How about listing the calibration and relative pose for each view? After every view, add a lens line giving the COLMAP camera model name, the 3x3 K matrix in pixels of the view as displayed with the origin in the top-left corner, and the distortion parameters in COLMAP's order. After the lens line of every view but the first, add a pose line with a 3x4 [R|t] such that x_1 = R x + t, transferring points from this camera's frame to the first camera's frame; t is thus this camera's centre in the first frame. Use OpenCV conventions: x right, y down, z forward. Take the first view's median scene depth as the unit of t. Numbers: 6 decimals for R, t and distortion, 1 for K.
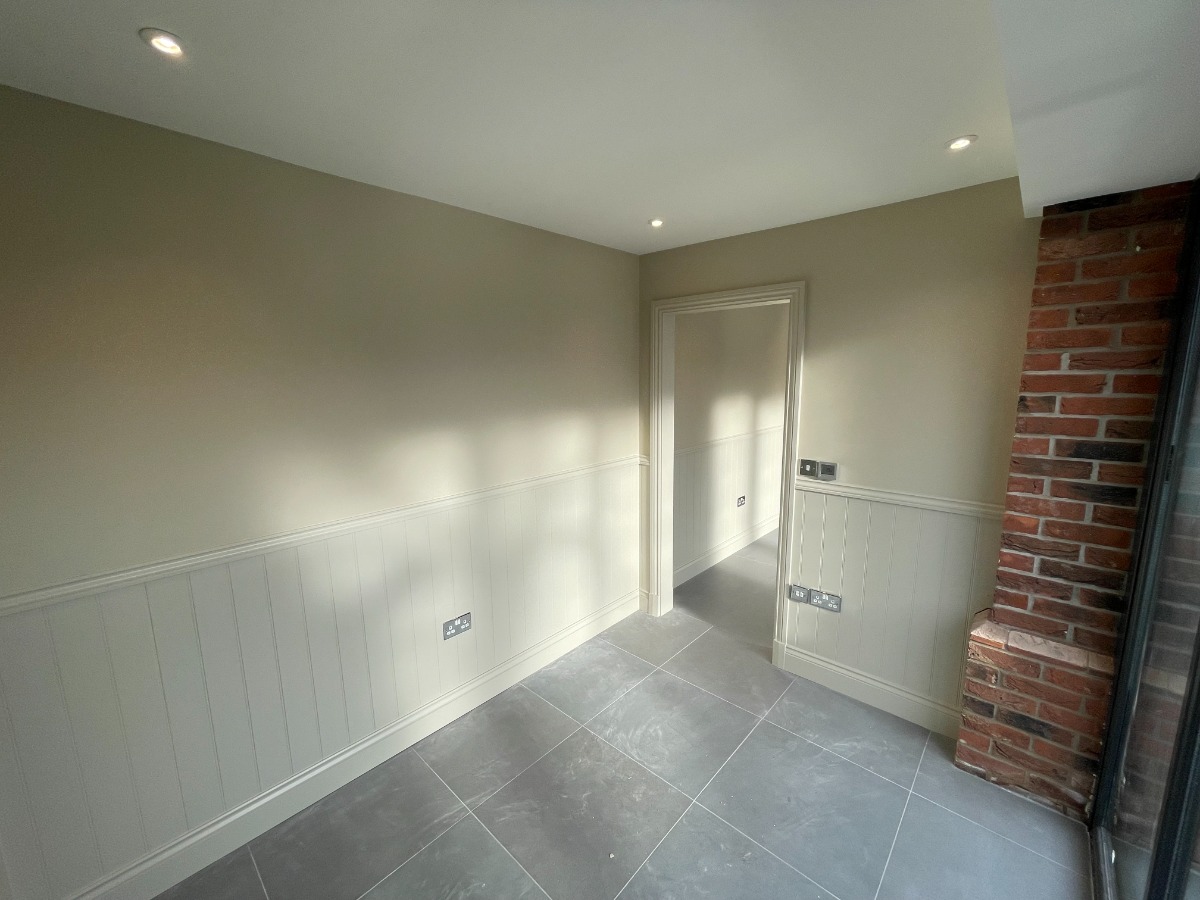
lens RADIAL K [[484.9, 0, 596.0], [0, 484.9, 449.2], [0, 0, 1]] dist [-0.006417, 0.001102]
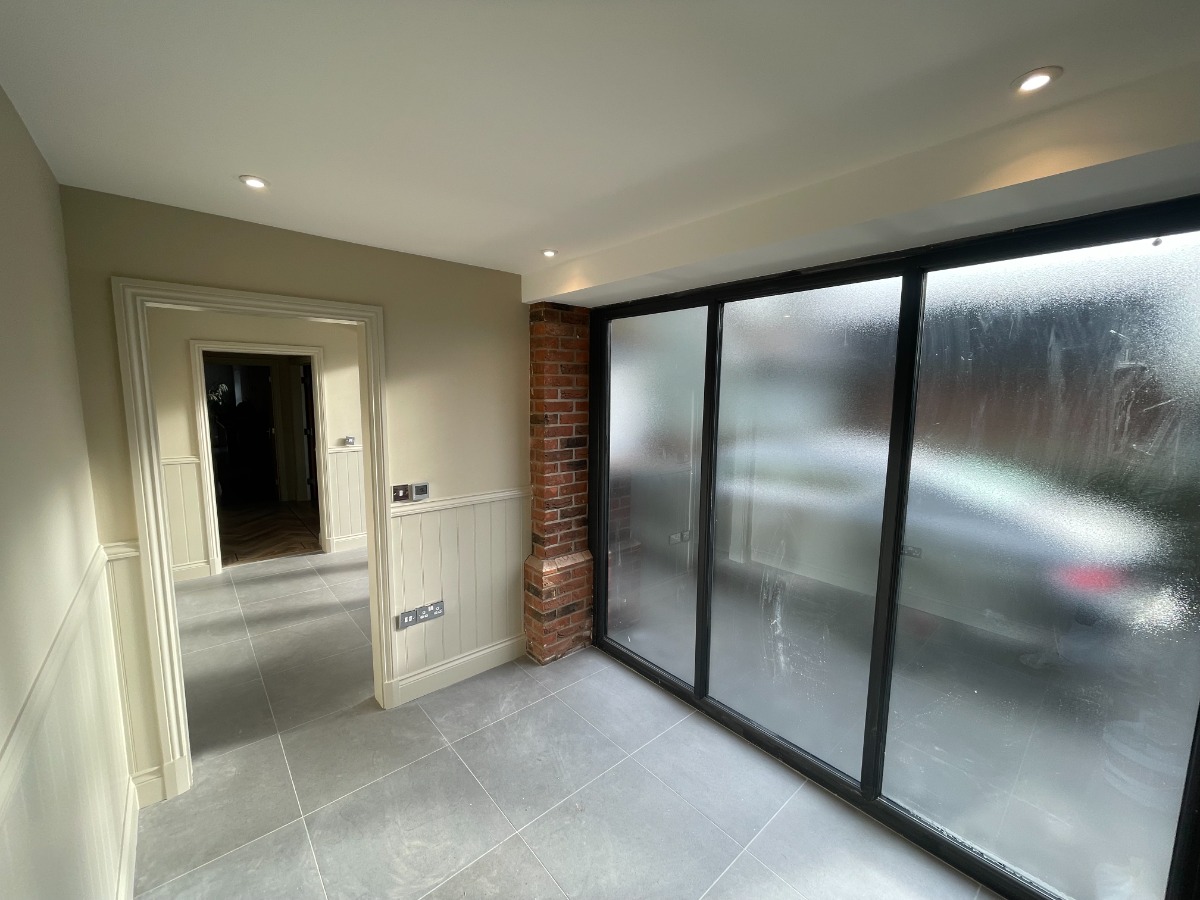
lens RADIAL K [[484.9, 0, 599.7], [0, 484.9, 448.1], [0, 0, 1]] dist [-0.006417, 0.001102]
pose [[0.092828, -0.100002, 0.990648, -0.708933], [0.146025, 0.985553, 0.085804, -0.110051], [-0.984916, 0.136695, 0.106090, 0.647840]]
